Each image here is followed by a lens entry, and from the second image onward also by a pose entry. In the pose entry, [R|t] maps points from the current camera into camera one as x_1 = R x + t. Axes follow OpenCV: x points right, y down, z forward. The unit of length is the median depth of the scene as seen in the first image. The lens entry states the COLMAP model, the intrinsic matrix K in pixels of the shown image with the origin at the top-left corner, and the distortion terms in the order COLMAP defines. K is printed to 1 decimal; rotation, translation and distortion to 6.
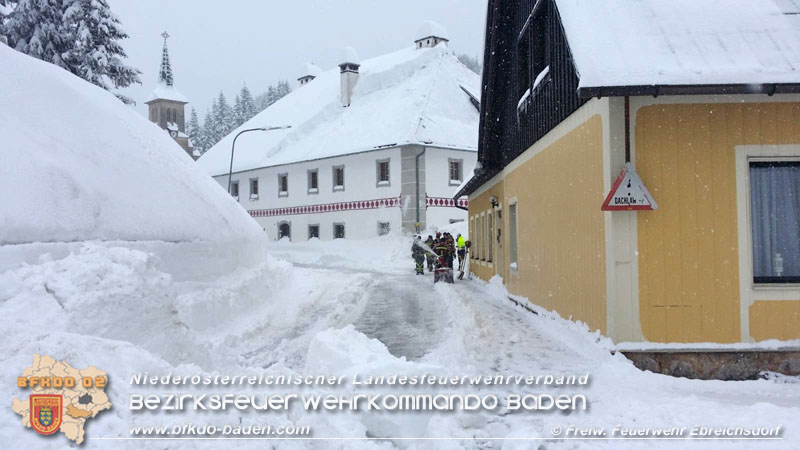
lens RADIAL K [[706.0, 0, 400.0], [0, 706.0, 225.0], [0, 0, 1]] dist [0.103336, -0.201598]
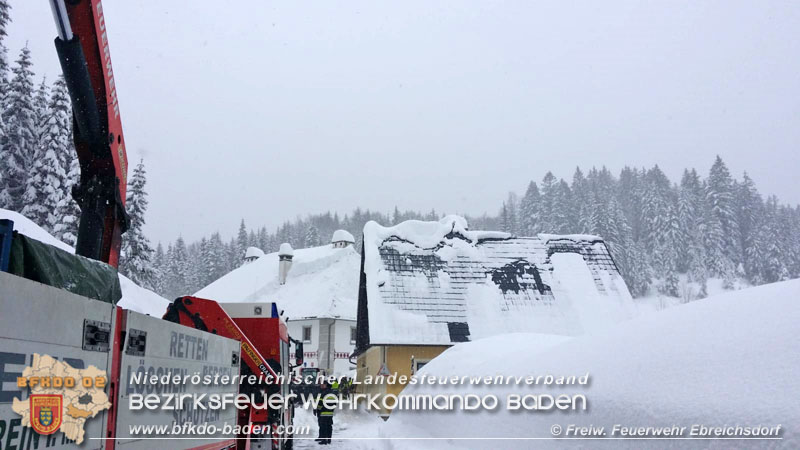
lens RADIAL K [[706.0, 0, 400.0], [0, 706.0, 225.0], [0, 0, 1]] dist [0.103336, -0.201598]
pose [[0.992392, 0.045922, 0.114234, -0.010315], [-0.023270, 0.981074, -0.192231, -0.017721], [-0.120900, 0.188110, 0.974678, -0.560166]]
